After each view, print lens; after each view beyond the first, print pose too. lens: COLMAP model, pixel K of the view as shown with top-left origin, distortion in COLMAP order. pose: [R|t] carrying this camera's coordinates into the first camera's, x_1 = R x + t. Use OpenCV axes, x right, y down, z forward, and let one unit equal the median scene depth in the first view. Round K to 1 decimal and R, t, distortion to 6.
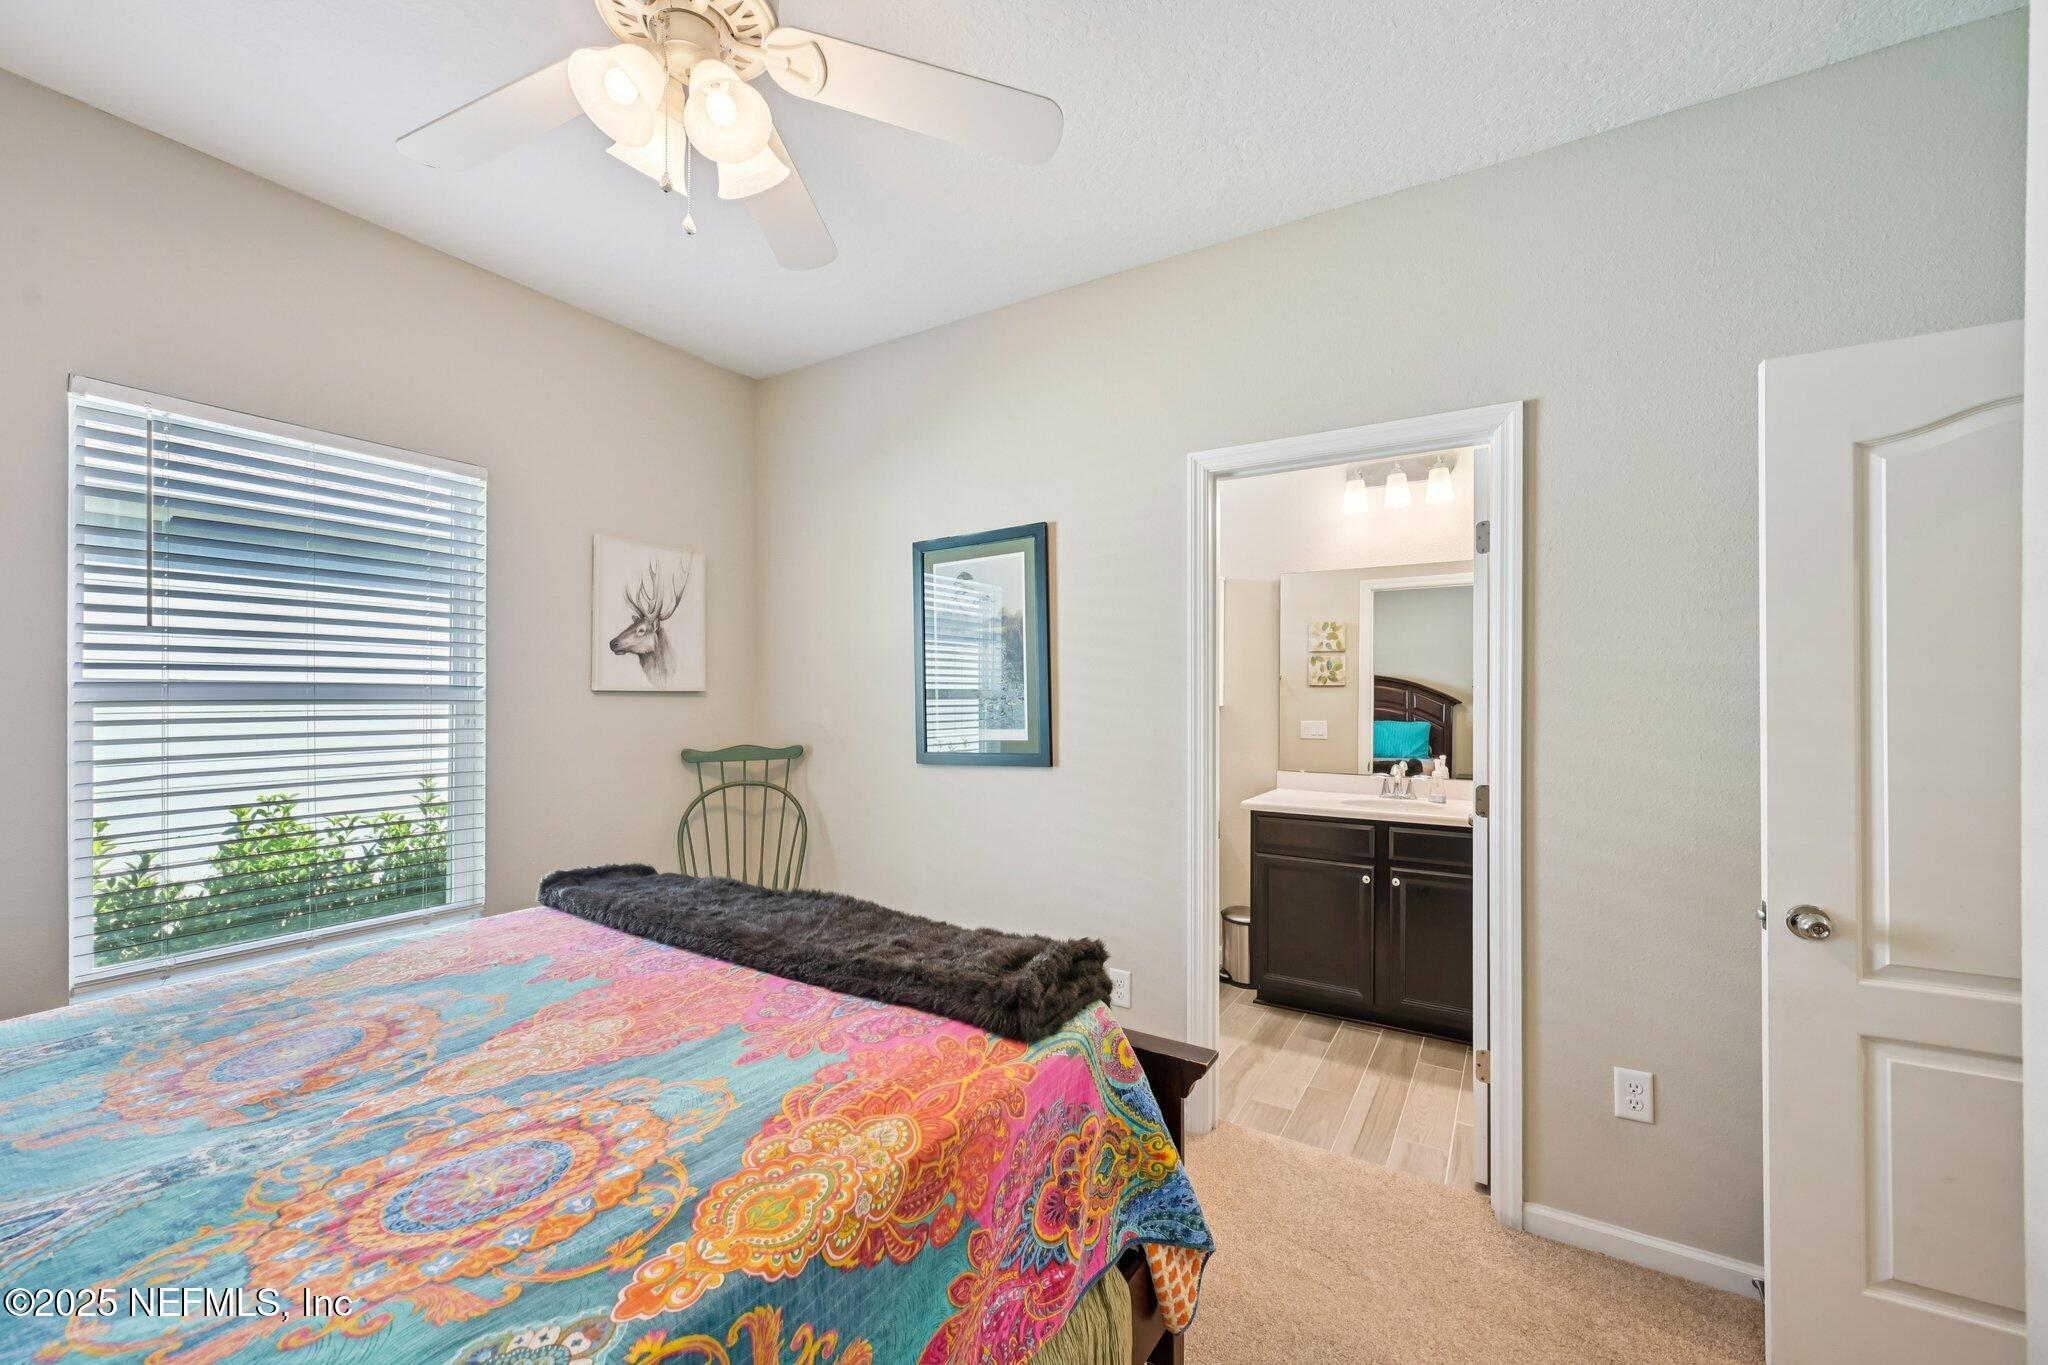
lens RADIAL K [[802.4, 0, 1025.9], [0, 802.4, 687.9], [0, 0, 1]] dist [-0.001778, -0.000134]
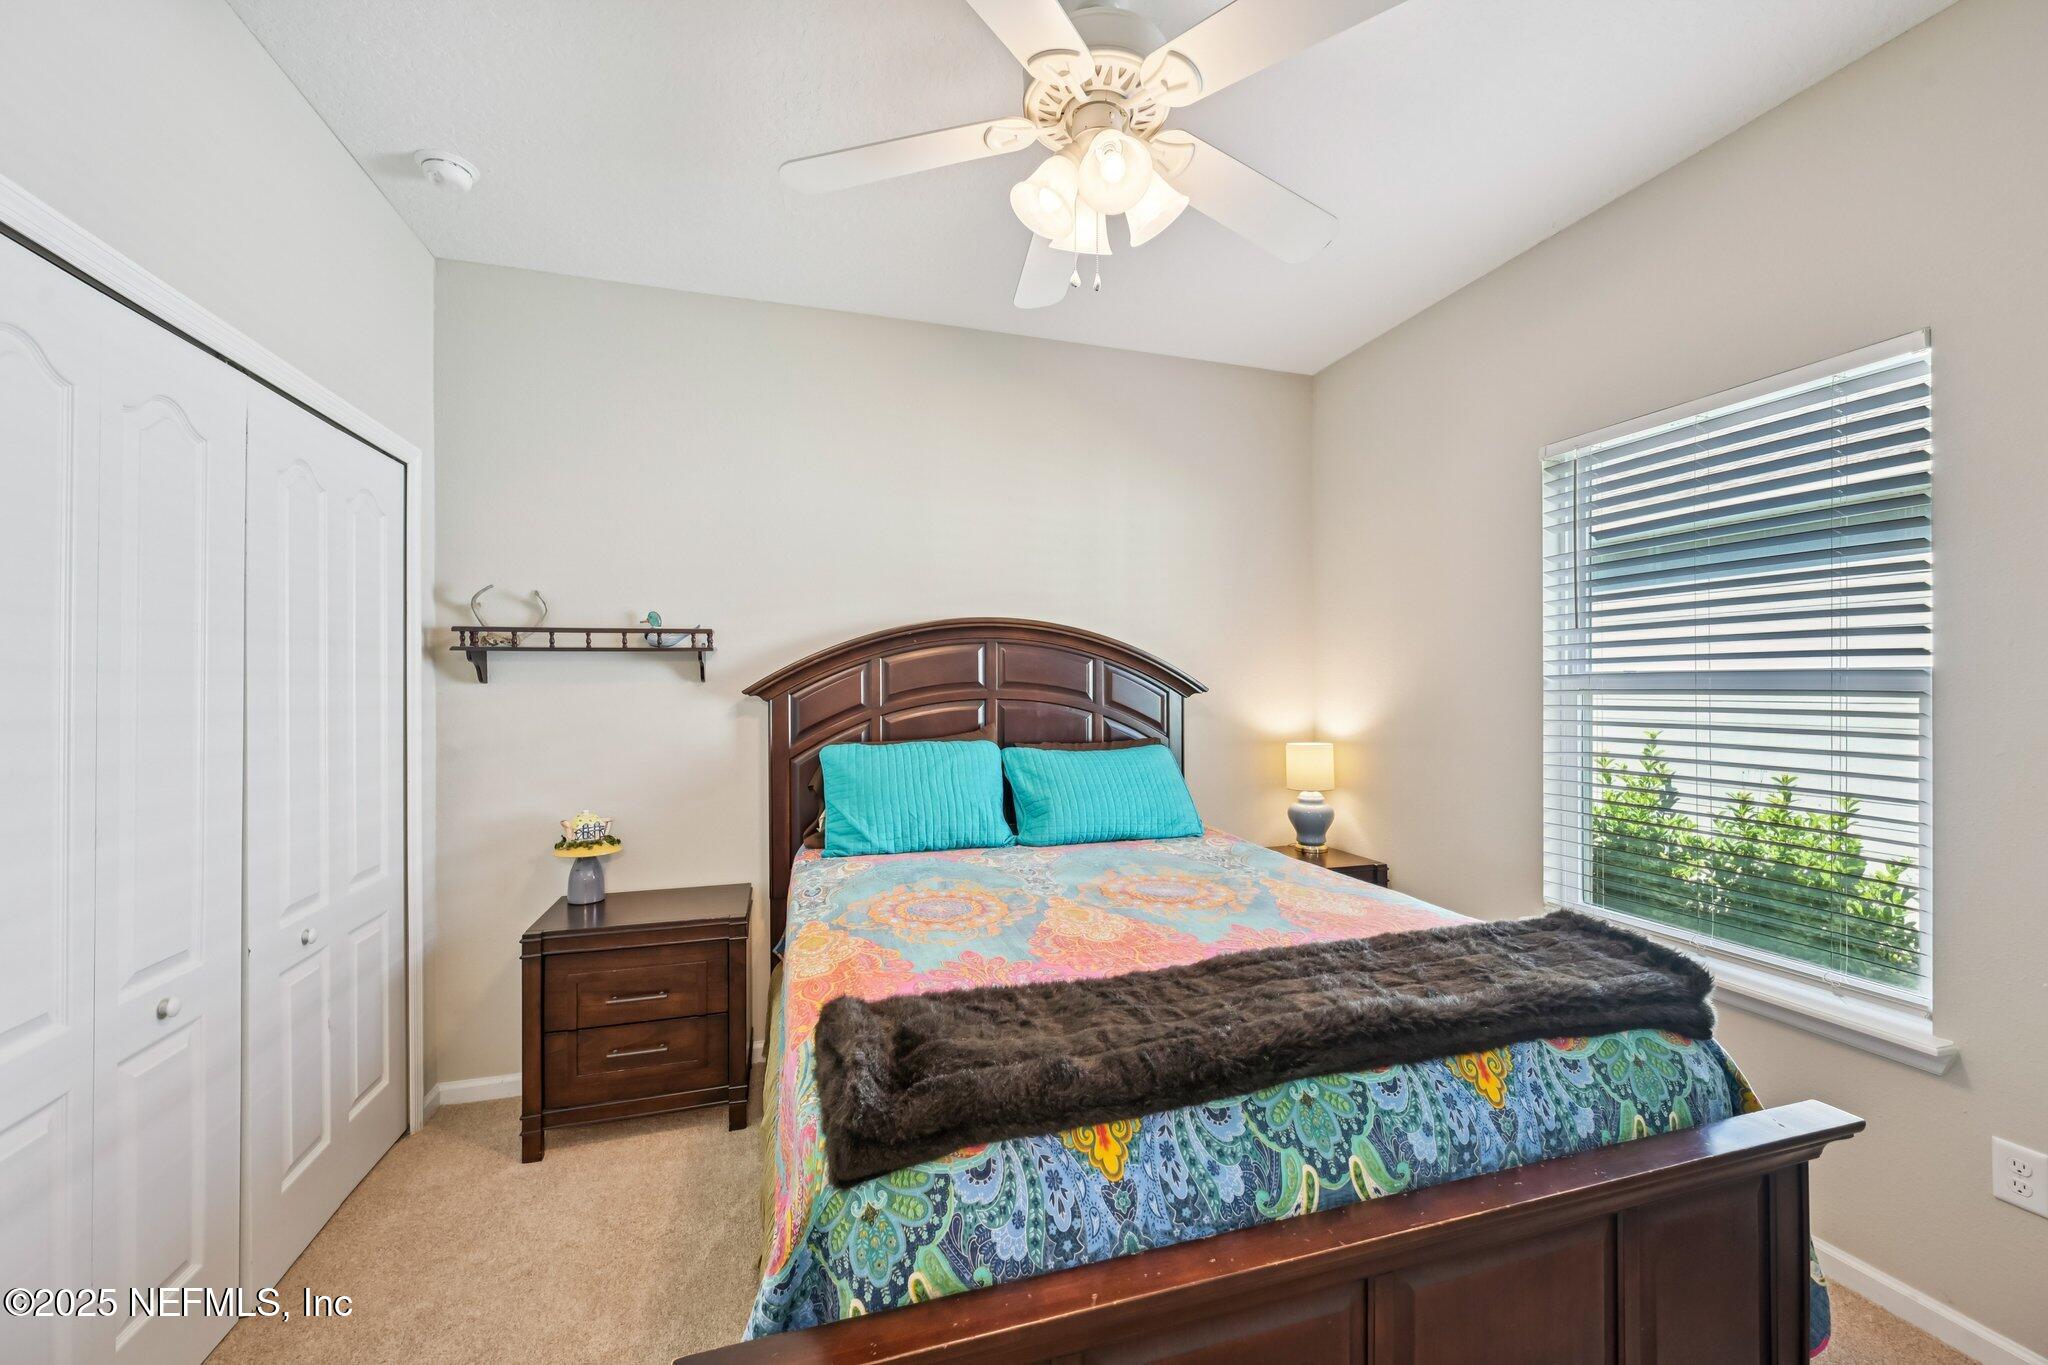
lens RADIAL K [[802.4, 0, 1021.1], [0, 802.4, 679.8], [0, 0, 1]] dist [-0.001778, -0.000134]
pose [[-0.641727, 0.003298, -0.766926, 0.637682], [0.005544, 0.999985, -0.000339, -0.002131], [0.766913, -0.004470, -0.641735, 1.932277]]
